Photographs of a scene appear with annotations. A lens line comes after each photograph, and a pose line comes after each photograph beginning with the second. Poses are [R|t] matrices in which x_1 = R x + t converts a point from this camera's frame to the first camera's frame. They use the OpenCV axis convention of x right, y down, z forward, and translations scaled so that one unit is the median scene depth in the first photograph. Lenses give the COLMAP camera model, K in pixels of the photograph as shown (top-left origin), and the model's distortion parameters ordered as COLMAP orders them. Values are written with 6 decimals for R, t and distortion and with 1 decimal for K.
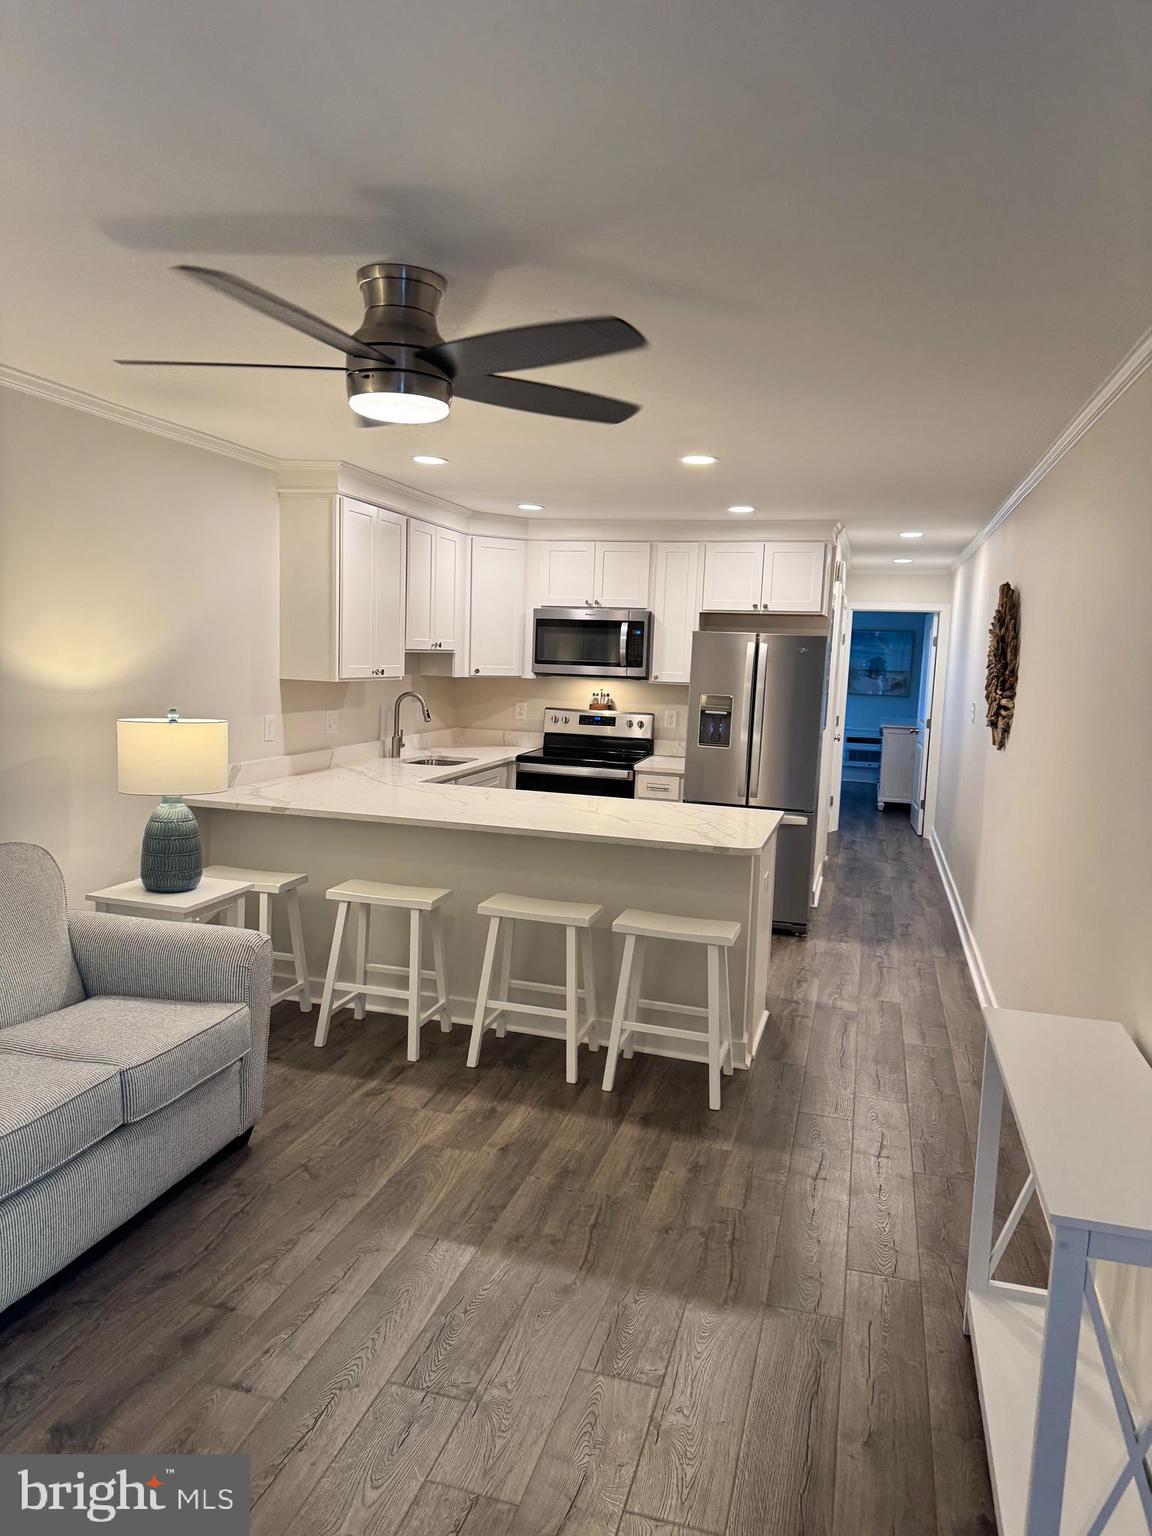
lens RADIAL K [[1066.7, 0, 564.2], [0, 1066.7, 769.3], [0, 0, 1]] dist [0.081755, -0.118912]
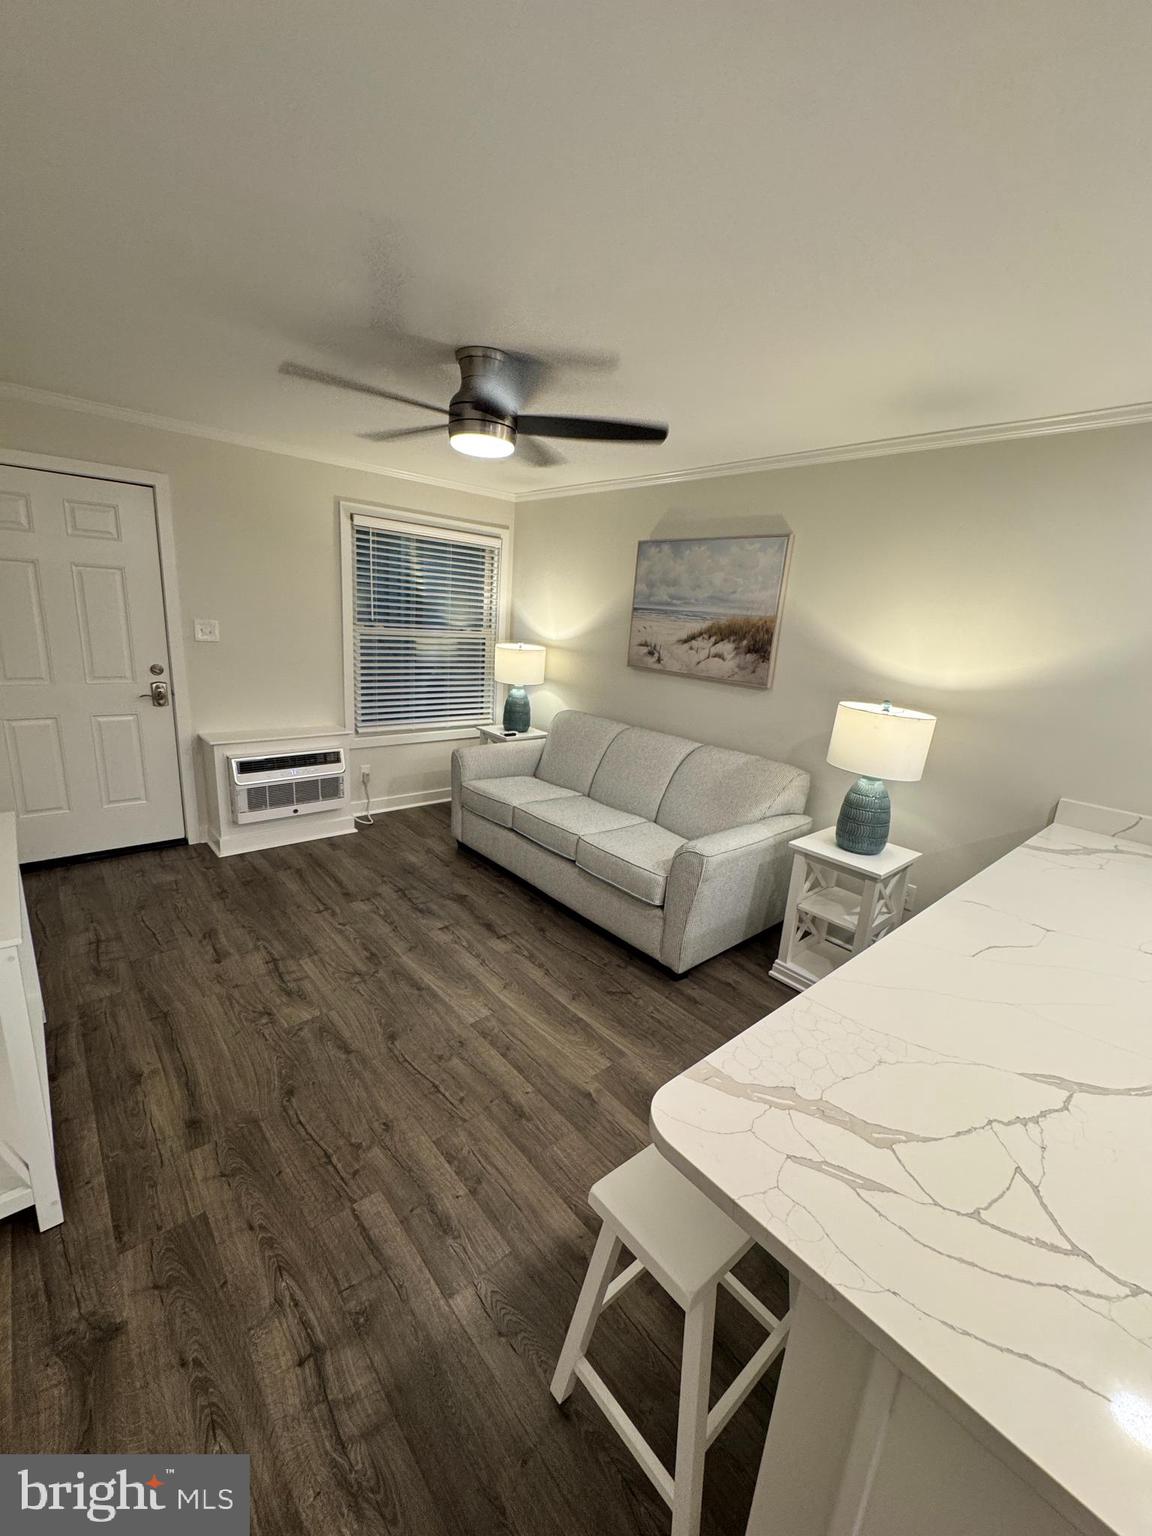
lens RADIAL K [[611.6, 0, 577.1], [0, 611.6, 769.3], [0, 0, 1]] dist [-0.002154, 0.000216]
pose [[-0.526303, 0.137001, -0.839188, 0.238776], [-0.188113, 0.943720, 0.272042, -0.065535], [0.829228, 0.301038, -0.470910, 0.684171]]
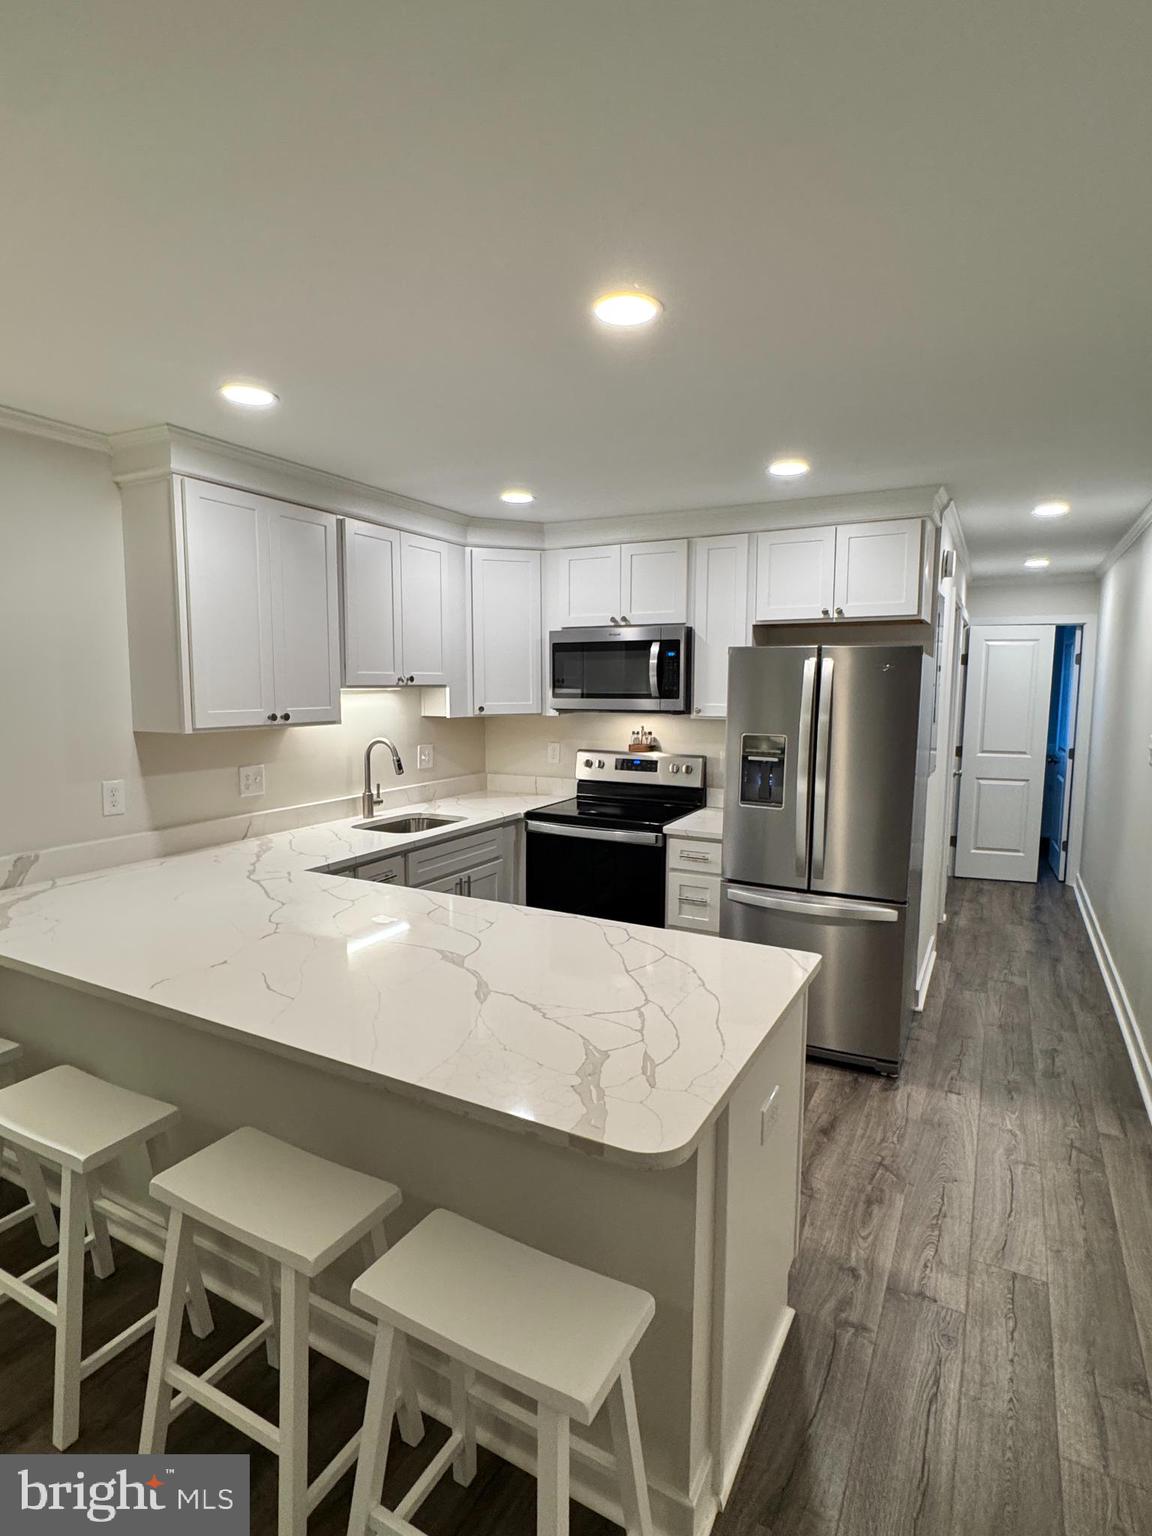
lens RADIAL K [[806.0, 0, 578.4], [0, 806.0, 772.1], [0, 0, 1]] dist [-0.013749, 0.001205]
pose [[0.977634, -0.011341, -0.210009, 0.138024], [0.009934, 0.999921, -0.007753, -0.042362], [0.210080, 0.005493, 0.977669, 0.456759]]
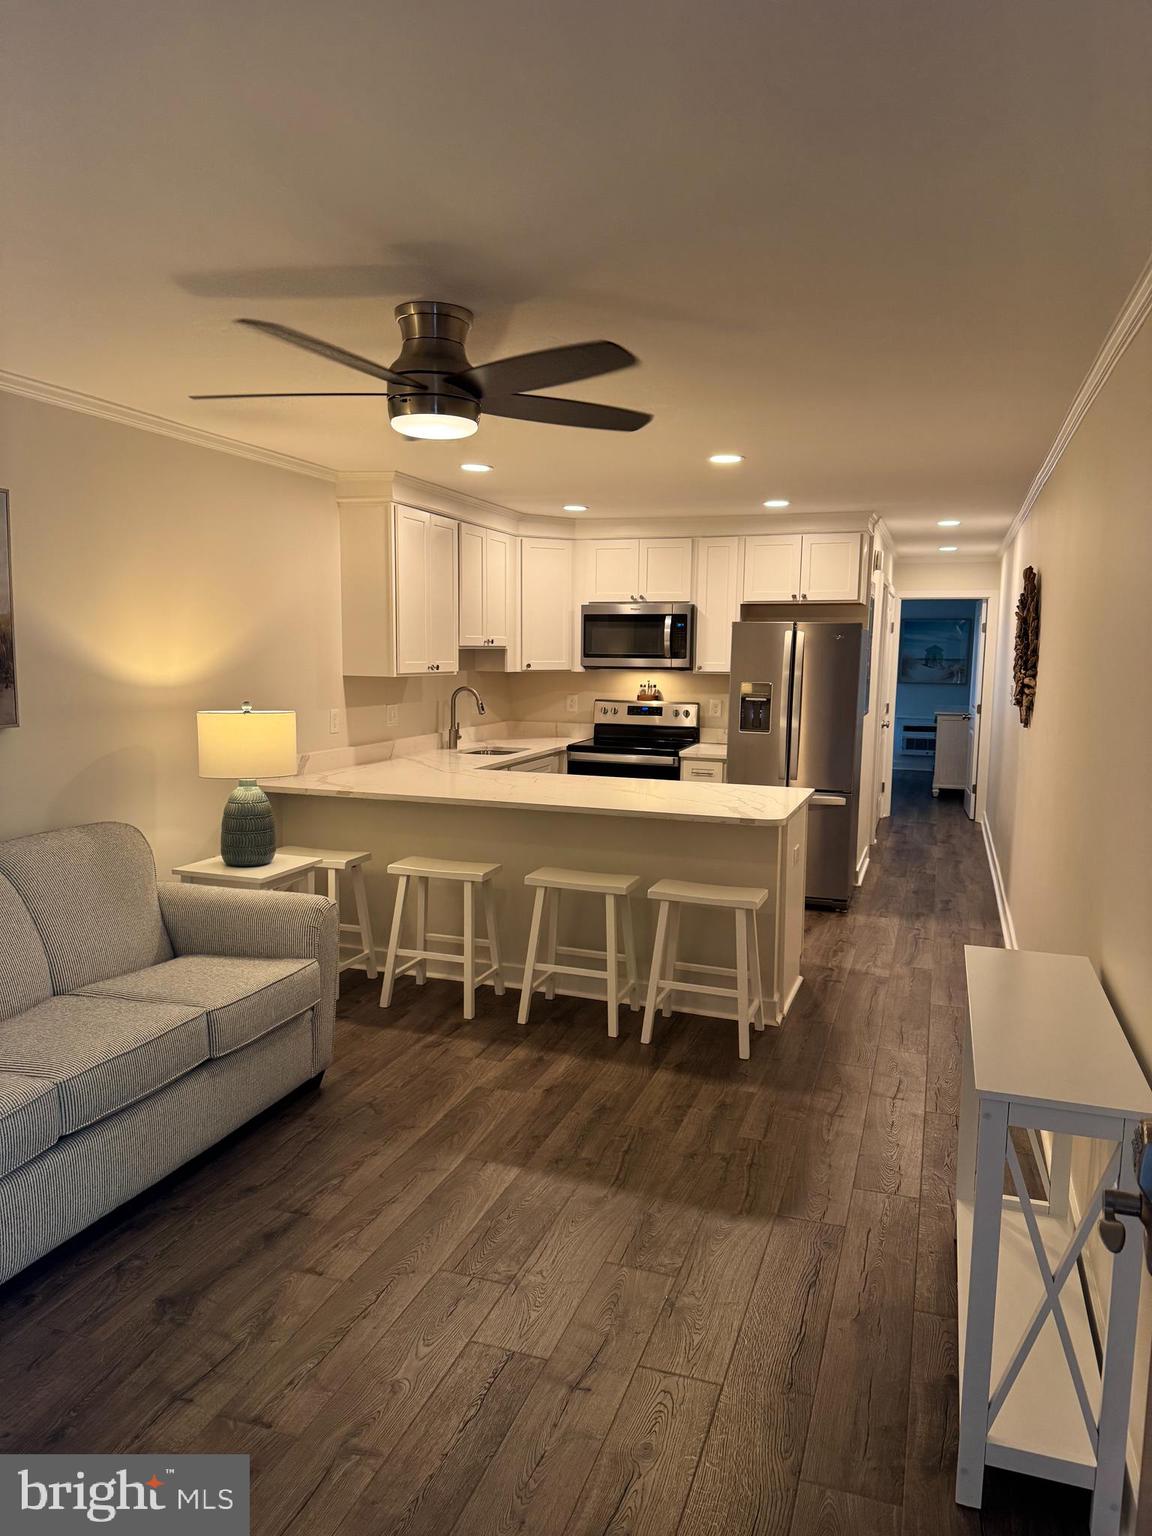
lens RADIAL K [[1069.9, 0, 579.6], [0, 1069.9, 776.6], [0, 0, 1]] dist [0.120054, -0.186200]
pose [[0.998598, -0.018001, -0.049770, 0.021324], [0.018286, 0.999819, 0.005274, 0.014205], [0.049666, -0.006177, 0.998747, -0.060826]]
